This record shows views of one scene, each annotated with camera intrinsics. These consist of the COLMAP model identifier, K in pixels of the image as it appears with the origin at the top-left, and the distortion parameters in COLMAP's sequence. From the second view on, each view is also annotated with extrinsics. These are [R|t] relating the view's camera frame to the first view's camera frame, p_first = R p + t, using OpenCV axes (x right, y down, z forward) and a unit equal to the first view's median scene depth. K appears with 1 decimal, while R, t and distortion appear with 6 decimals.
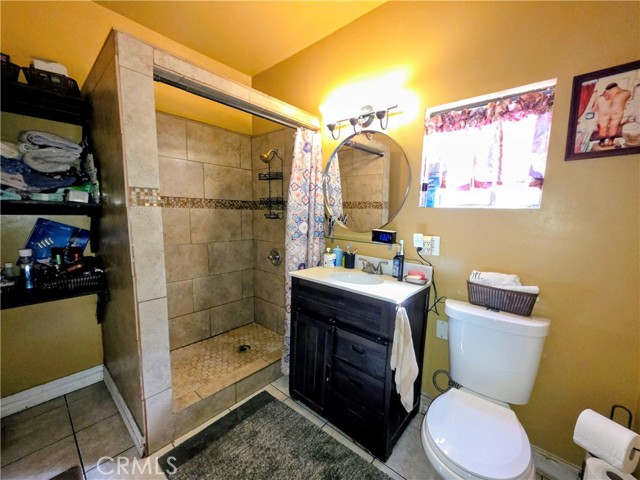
lens RADIAL K [[255.2, 0, 320.3], [0, 255.2, 241.8], [0, 0, 1]] dist [-0.002235, -0.000982]
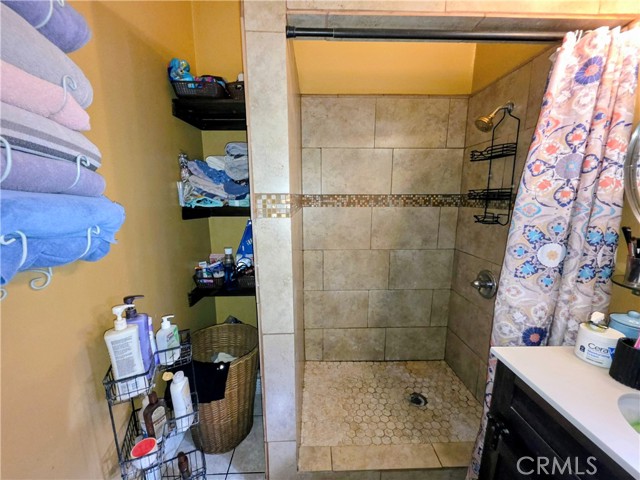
lens RADIAL K [[255.2, 0, 317.7], [0, 255.2, 246.5], [0, 0, 1]] dist [-0.002235, -0.000982]
pose [[0.677709, 0.115122, -0.726263, -0.017291], [-0.067057, 0.993229, 0.094866, -0.090096], [0.732267, -0.015590, 0.680840, 0.382981]]
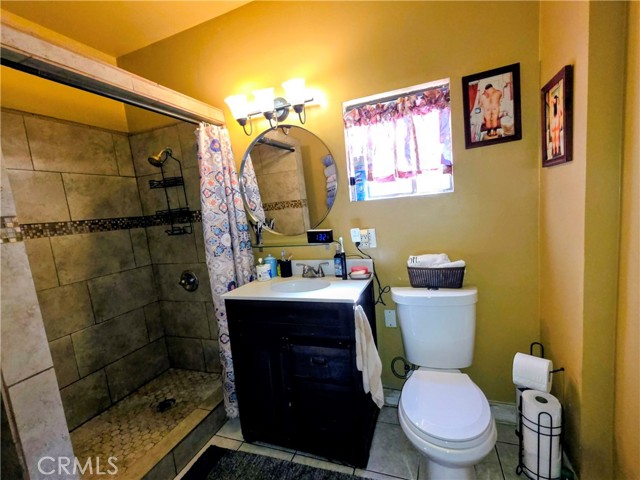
lens RADIAL K [[284.1, 0, 322.6], [0, 284.1, 242.1], [0, 0, 1]] dist [-0.001310, -0.002202]
pose [[0.930591, -0.153572, 0.332290, -0.086459], [0.157352, 0.987418, 0.015678, -0.013928], [-0.330517, 0.037697, 0.943047, 0.006380]]
